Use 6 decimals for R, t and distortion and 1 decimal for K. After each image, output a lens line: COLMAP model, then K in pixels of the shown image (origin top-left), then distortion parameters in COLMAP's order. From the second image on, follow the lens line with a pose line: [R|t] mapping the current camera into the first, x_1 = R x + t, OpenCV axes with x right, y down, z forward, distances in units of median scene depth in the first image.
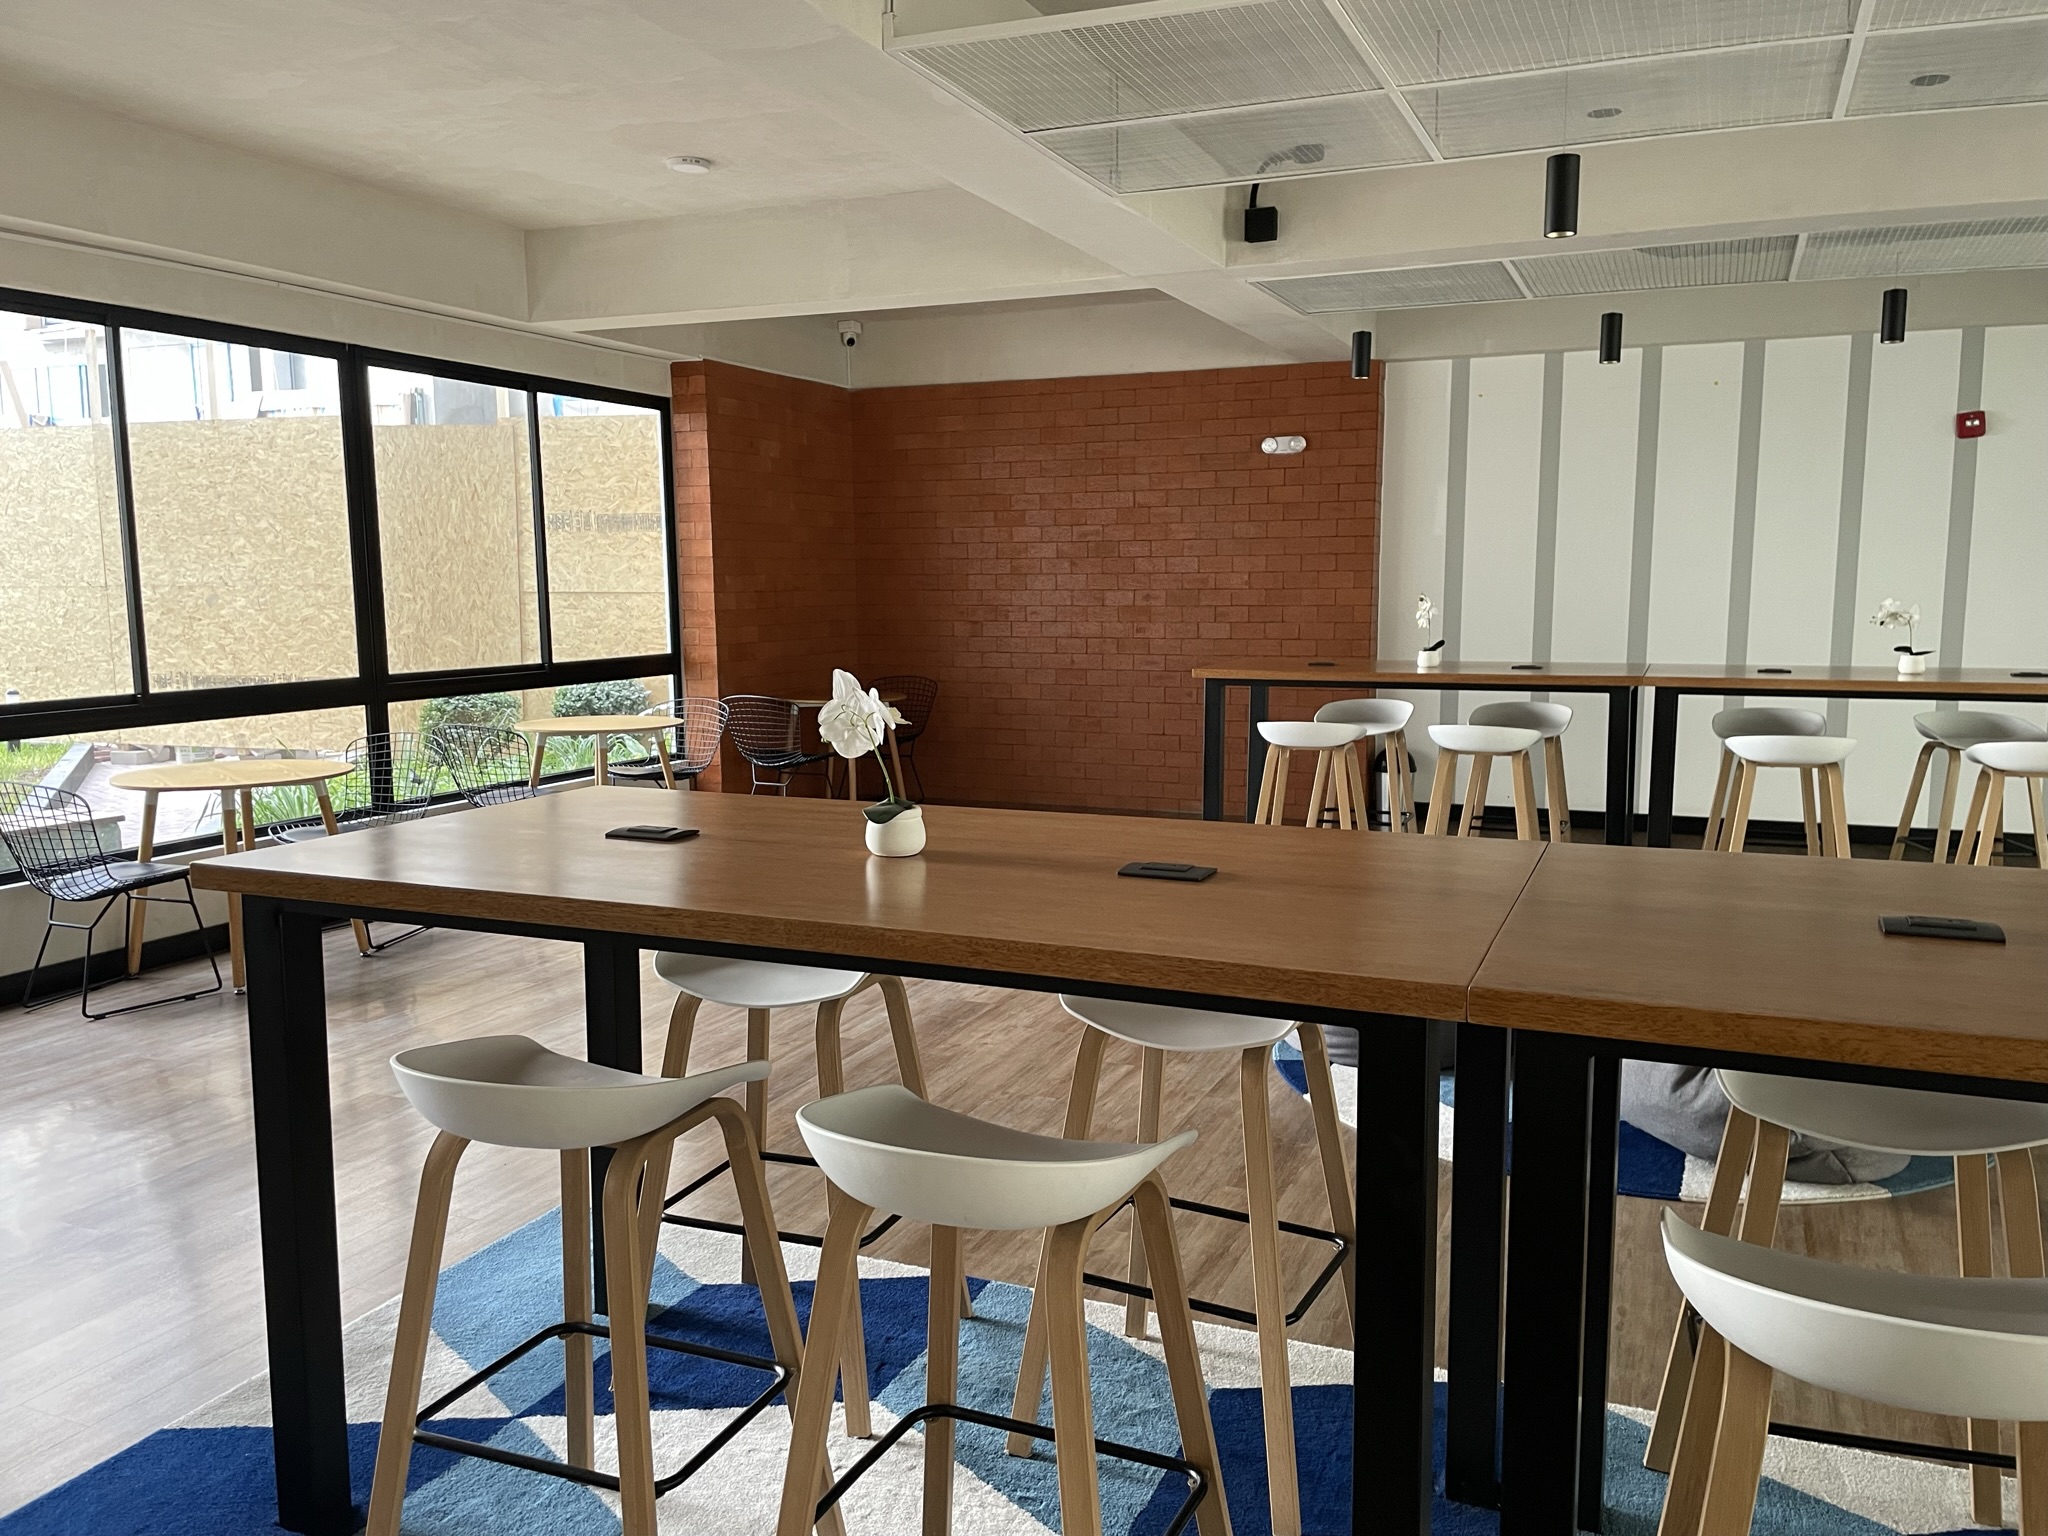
lens RADIAL K [[1574.4, 0, 1029.3], [0, 1574.4, 767.8], [0, 0, 1]] dist [0.001927, 0.002124]
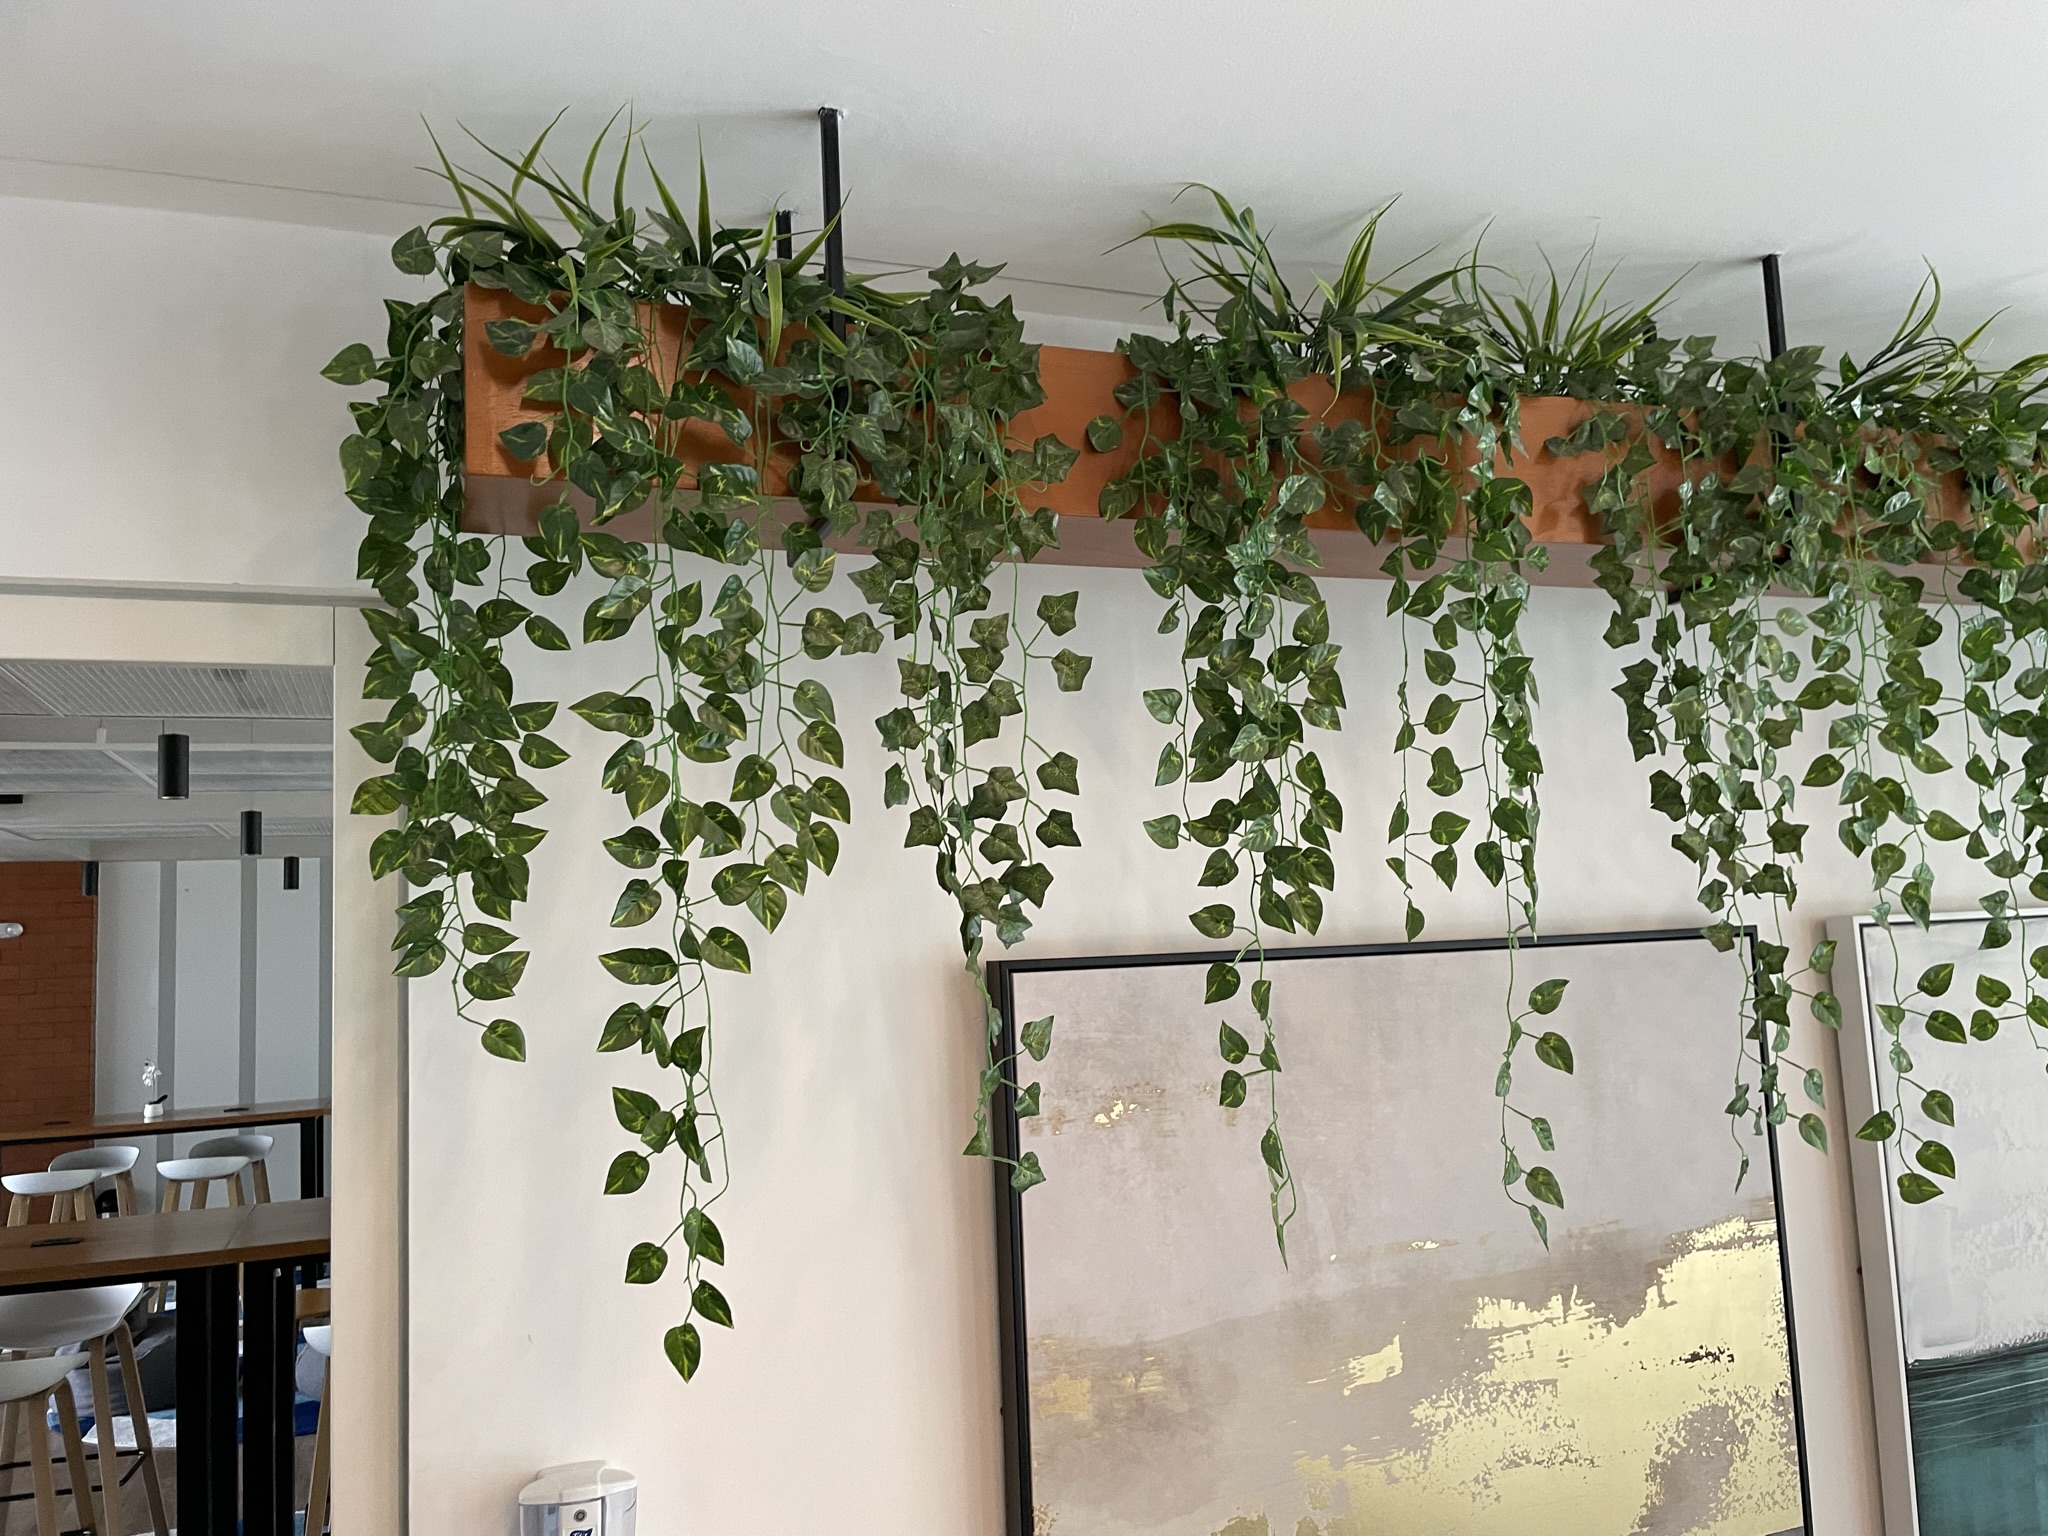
lens RADIAL K [[1574.4, 0, 1028.1], [0, 1574.4, 770.8], [0, 0, 1]] dist [0.001927, 0.002124]
pose [[0.717167, 0.050022, 0.695104, -0.134743], [0.133230, 0.969183, -0.207204, 0.022317], [-0.684048, 0.241208, 0.688402, -0.415401]]
